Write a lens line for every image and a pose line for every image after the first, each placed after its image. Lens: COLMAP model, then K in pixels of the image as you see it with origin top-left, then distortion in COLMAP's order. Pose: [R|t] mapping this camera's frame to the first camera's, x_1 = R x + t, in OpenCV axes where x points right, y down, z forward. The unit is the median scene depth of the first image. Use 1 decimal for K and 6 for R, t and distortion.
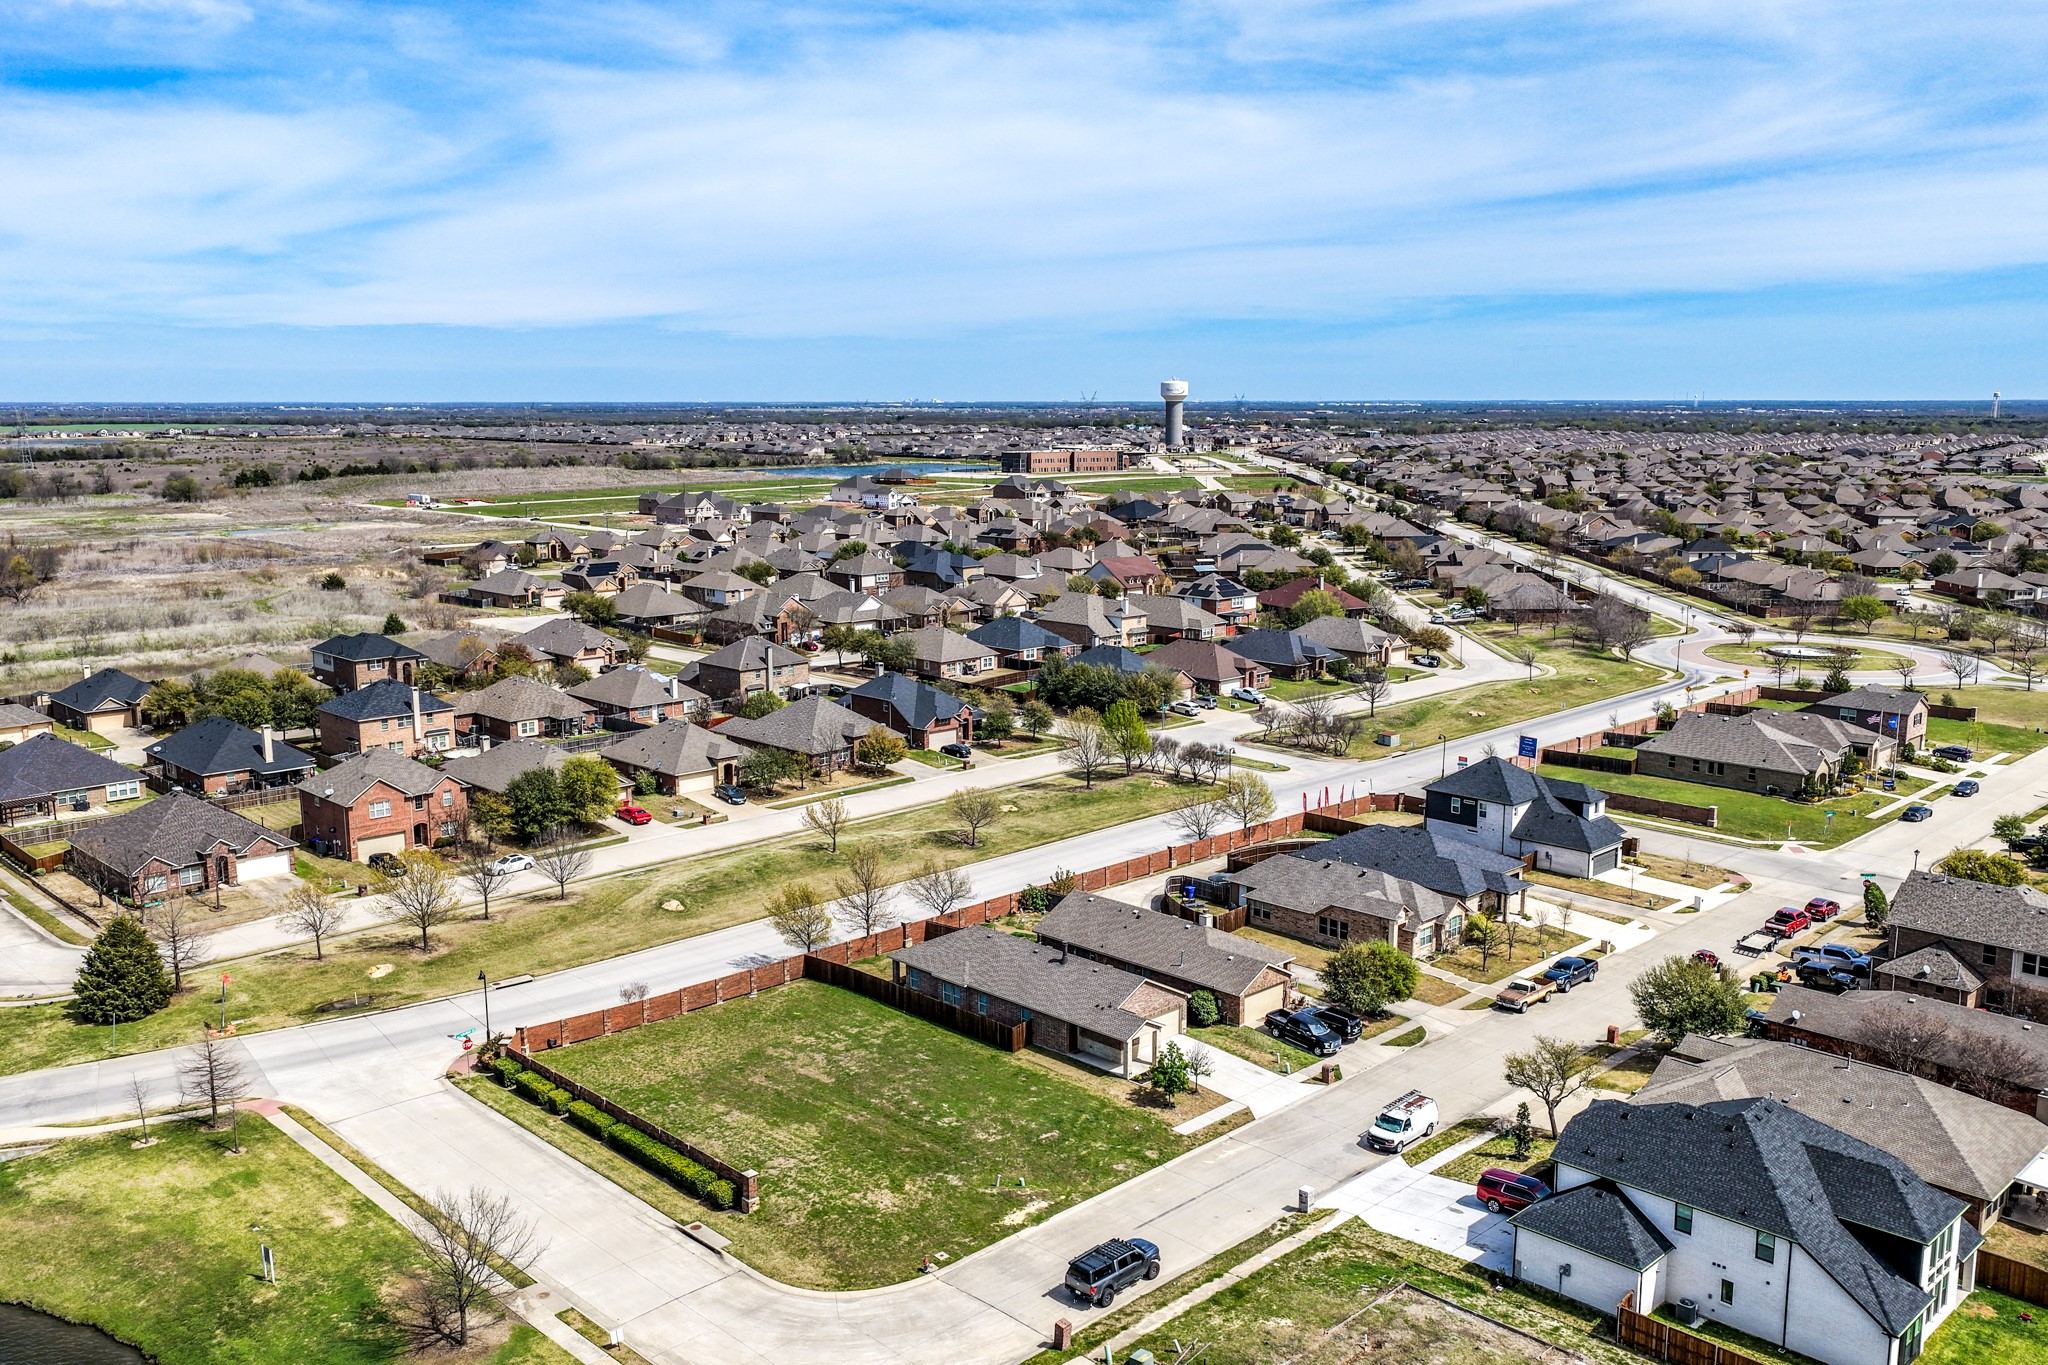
lens RADIAL K [[1729.5, 0, 1043.7], [0, 1729.5, 688.5], [0, 0, 1]] dist [-0.002236, 0.016519]
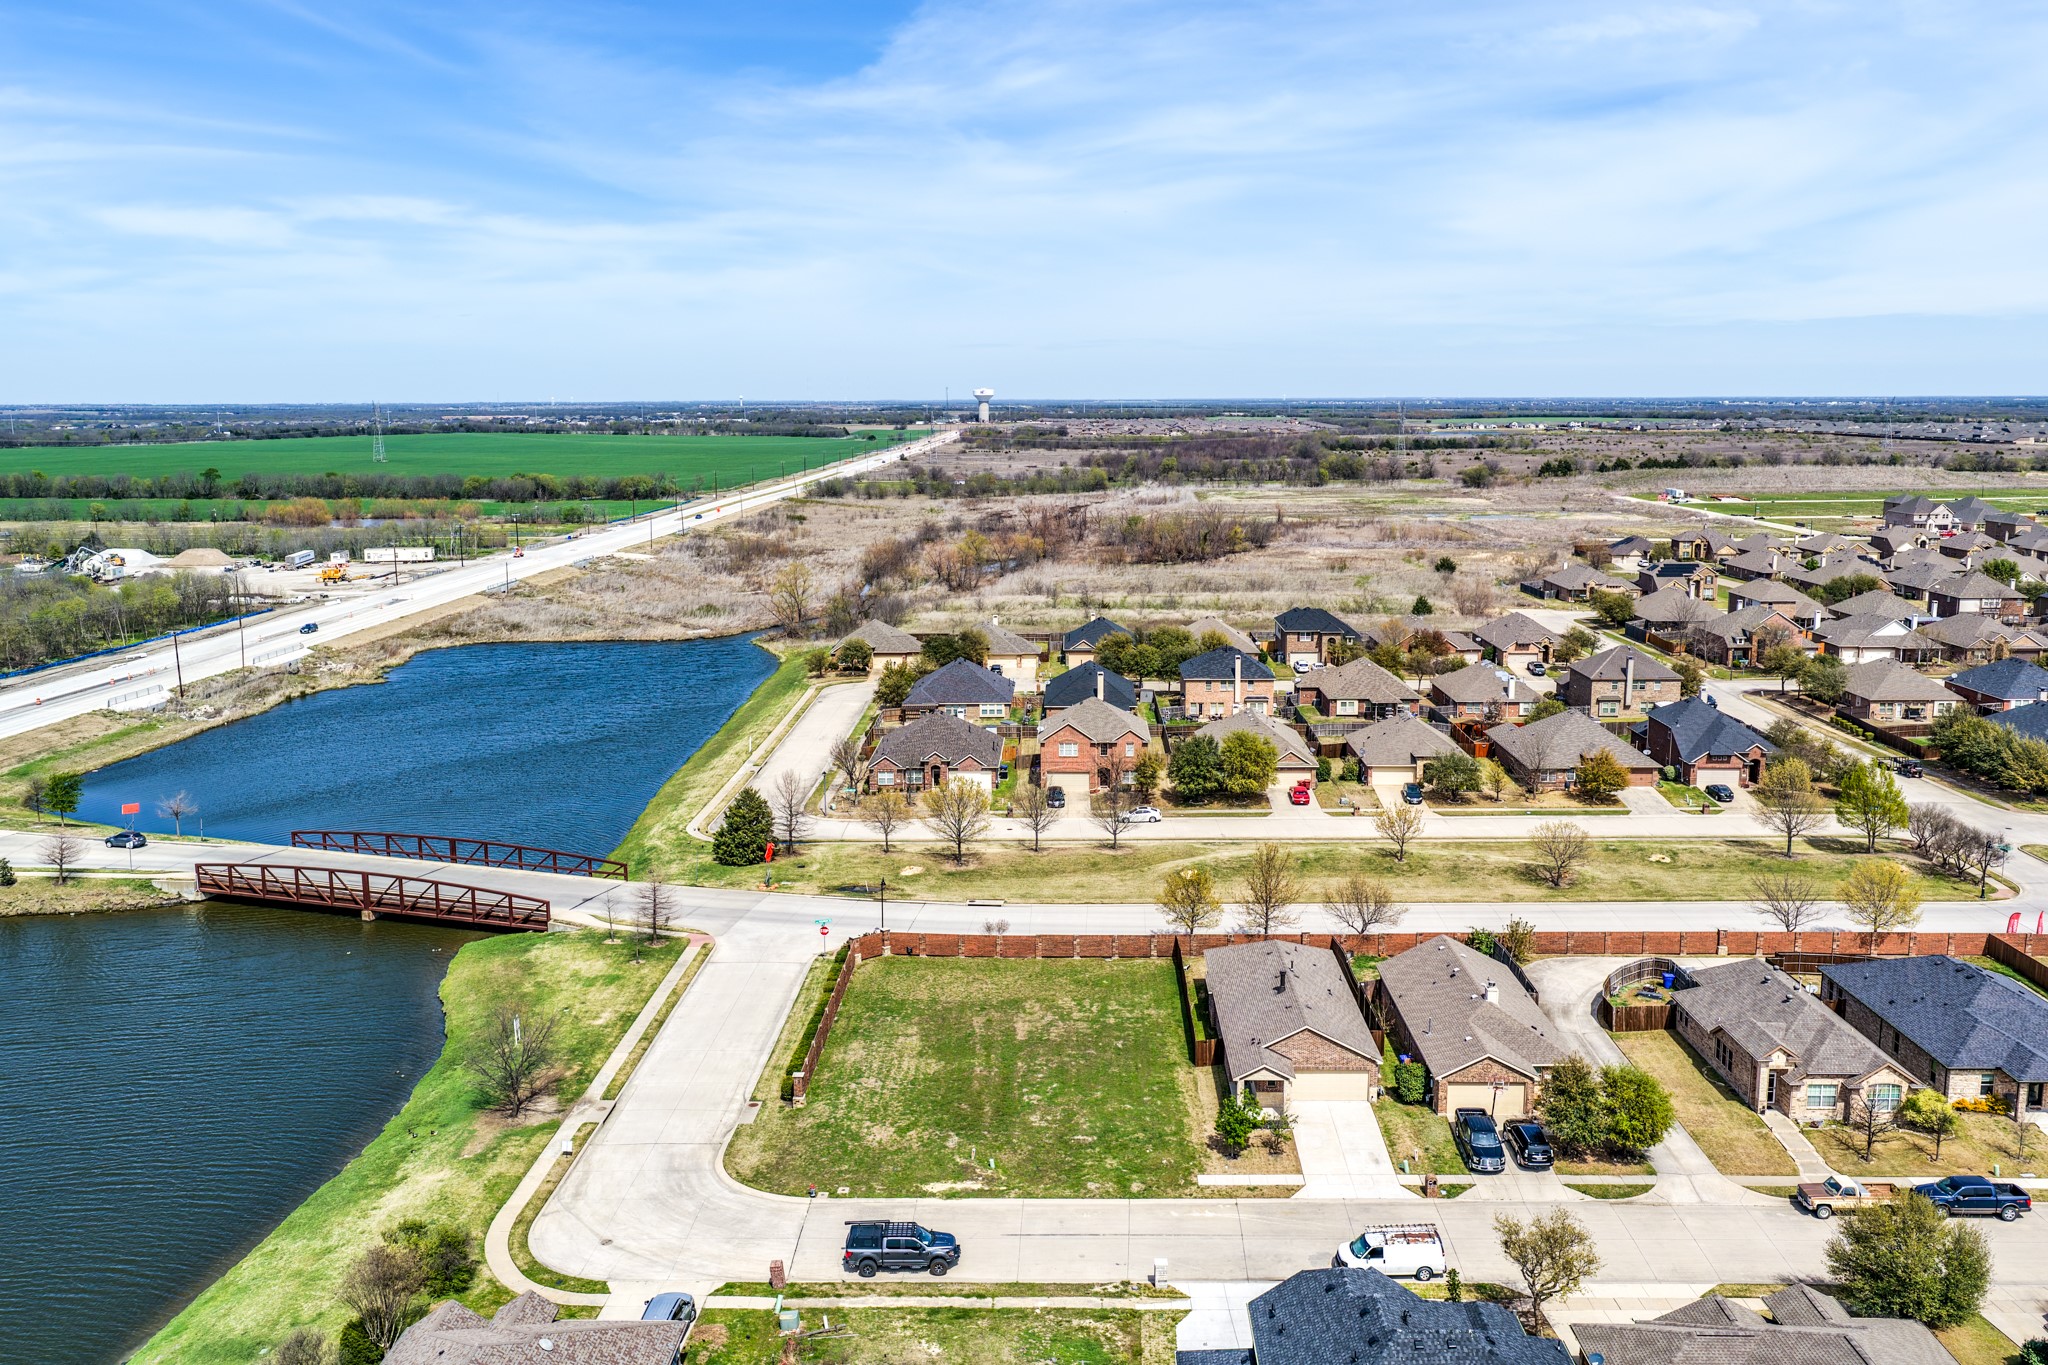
lens RADIAL K [[1709.6, 0, 1037.0], [0, 1709.6, 675.9], [0, 0, 1]] dist [-0.012564, 0.030970]
pose [[0.696997, 0.114640, -0.707851, 0.113263], [-0.116045, 0.992159, 0.046420, -0.008300], [0.707622, 0.049788, 0.704835, 0.048350]]
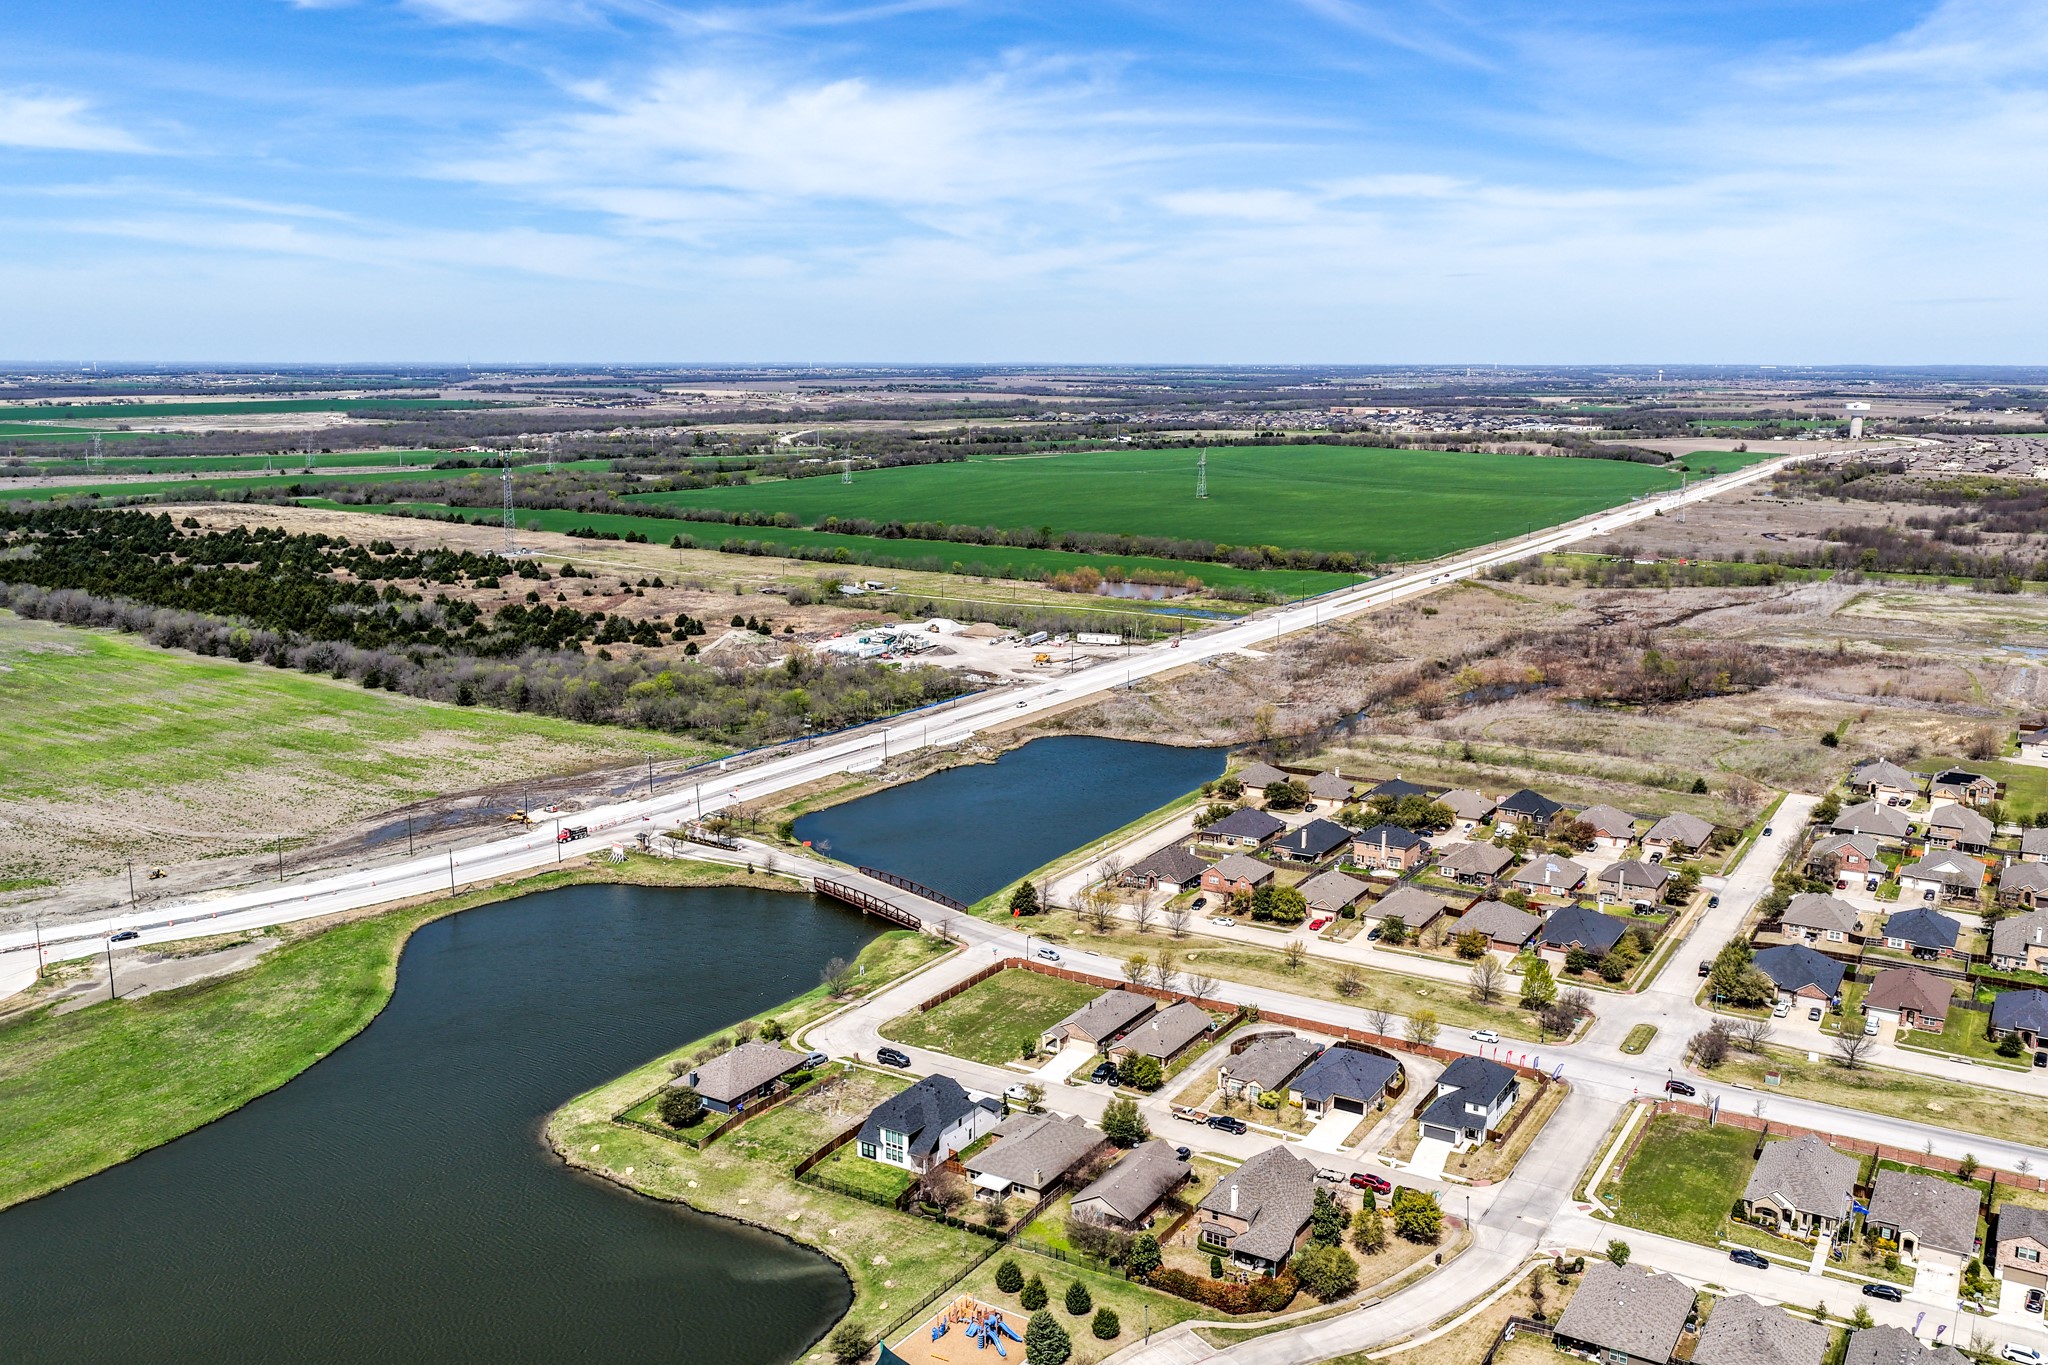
lens RADIAL K [[1729.5, 0, 1043.7], [0, 1729.5, 688.5], [0, 0, 1]] dist [-0.002236, 0.016519]
pose [[0.245452, 0.188971, -0.950812, 0.453012], [-0.166894, 0.974409, 0.150577, -0.130055], [0.954934, 0.121725, 0.270709, 0.043978]]
